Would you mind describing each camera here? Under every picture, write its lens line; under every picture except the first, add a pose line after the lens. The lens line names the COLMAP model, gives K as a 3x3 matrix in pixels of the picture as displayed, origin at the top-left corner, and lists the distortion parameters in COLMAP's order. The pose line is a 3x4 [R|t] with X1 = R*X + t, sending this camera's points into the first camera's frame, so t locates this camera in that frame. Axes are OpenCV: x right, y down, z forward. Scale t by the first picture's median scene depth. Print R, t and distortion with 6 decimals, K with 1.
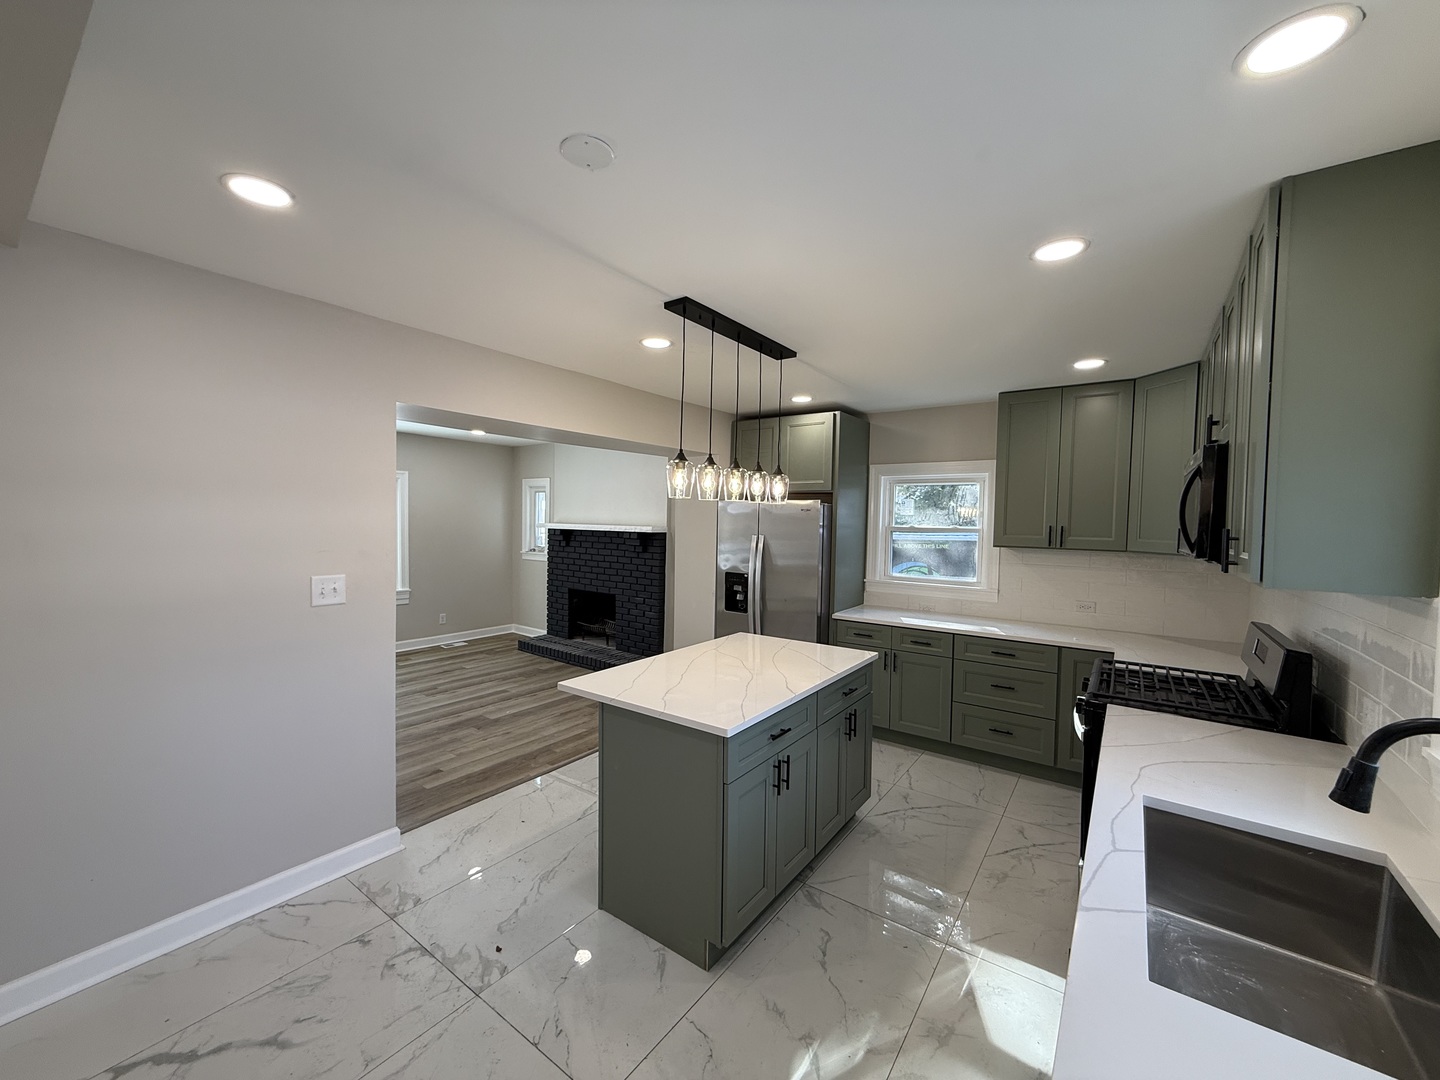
lens RADIAL K [[573.3, 0, 716.9], [0, 573.3, 539.1], [0, 0, 1]] dist [0.000094, 0.000126]
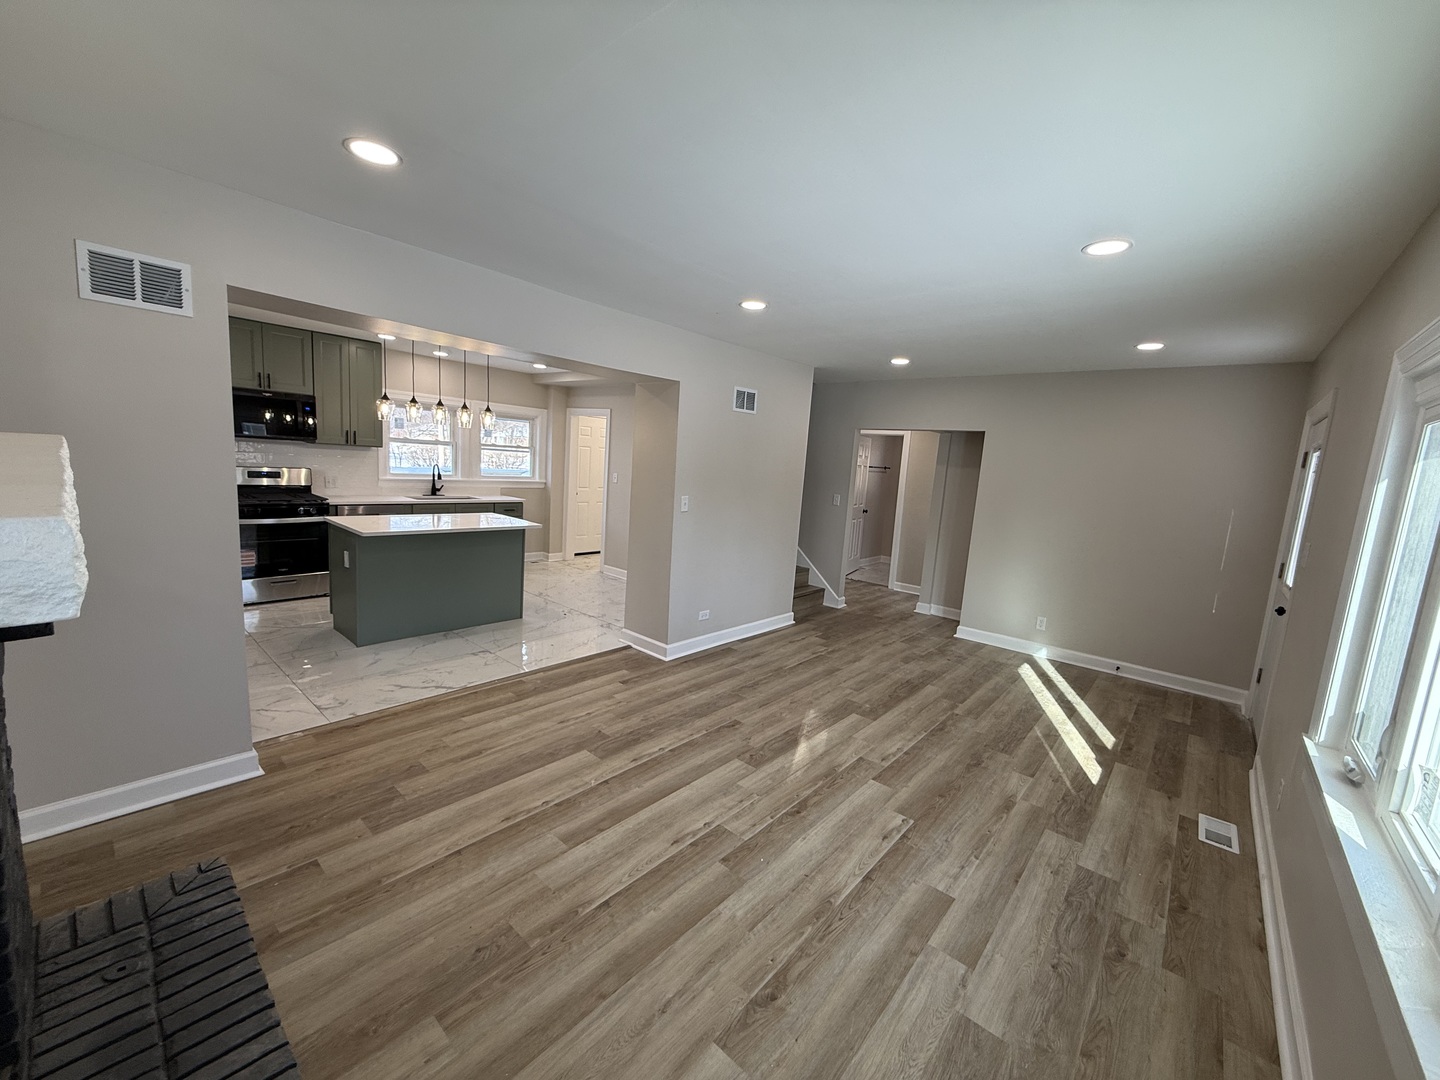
lens RADIAL K [[569.9, 0, 715.0], [0, 569.9, 538.3], [0, 0, 1]] dist [0.000034, 0.000155]
pose [[-0.992255, -0.099250, 0.074690, -0.571153], [-0.085041, 0.981082, 0.173916, -0.060714], [-0.090539, 0.166217, -0.981924, 1.607533]]
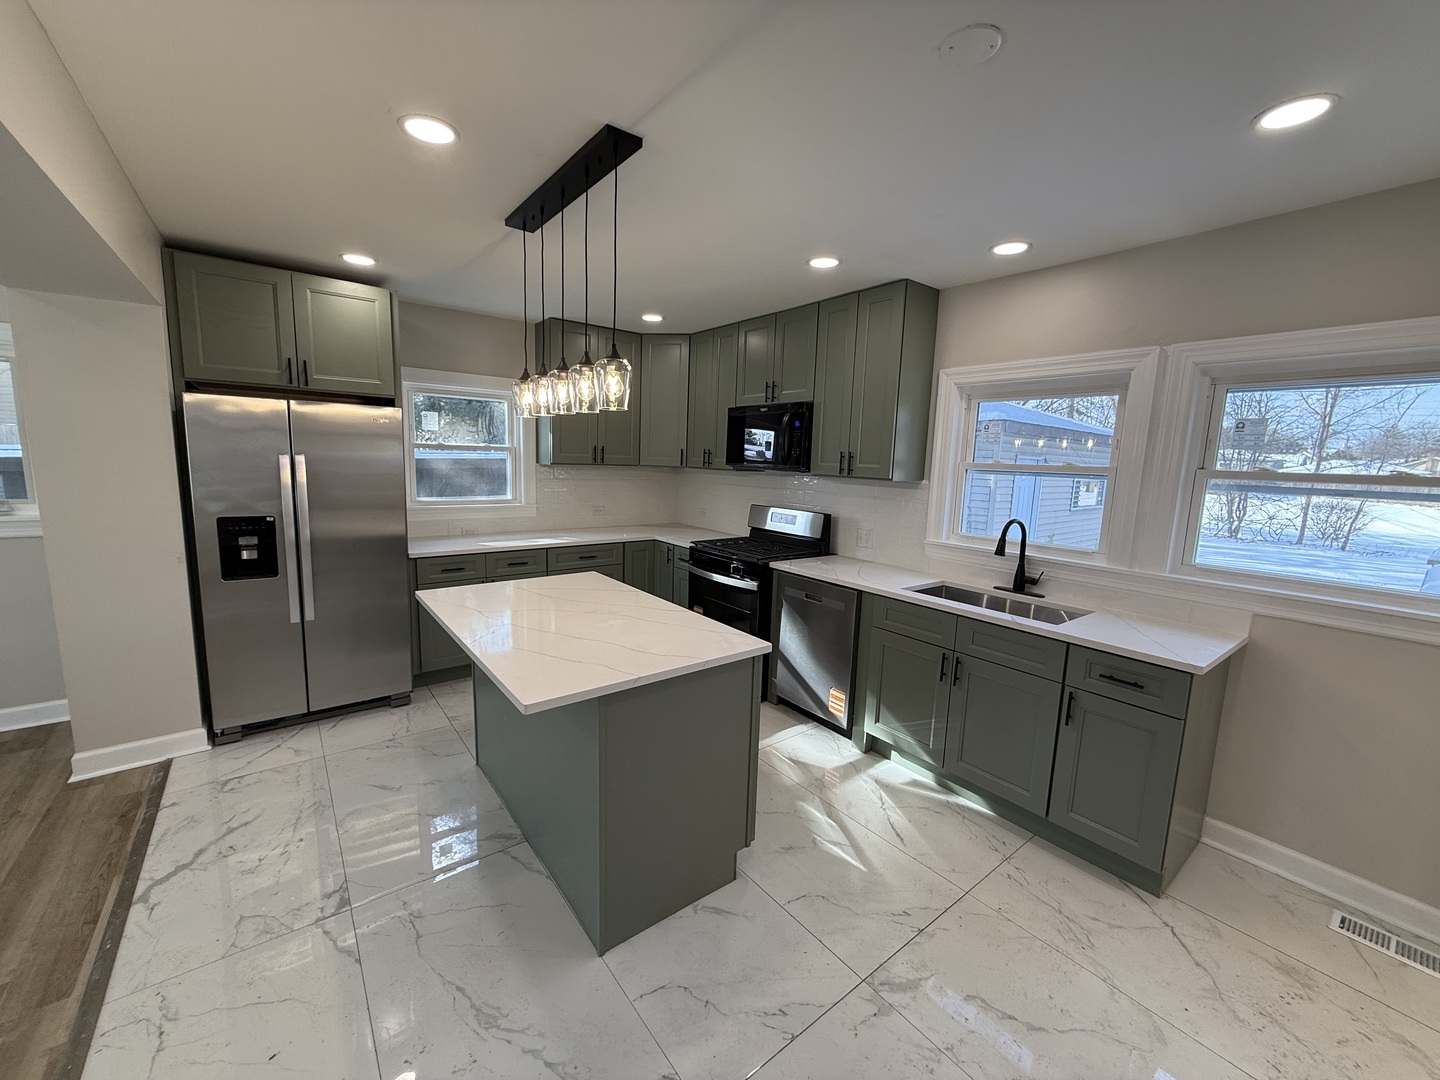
lens RADIAL K [[569.9, 0, 715.0], [0, 569.9, 538.3], [0, 0, 1]] dist [0.000034, 0.000155]
pose [[0.281050, -0.145618, 0.948581, -0.417722], [0.004654, 0.988617, 0.150385, -0.007916], [-0.959682, -0.037851, 0.278529, 0.348476]]
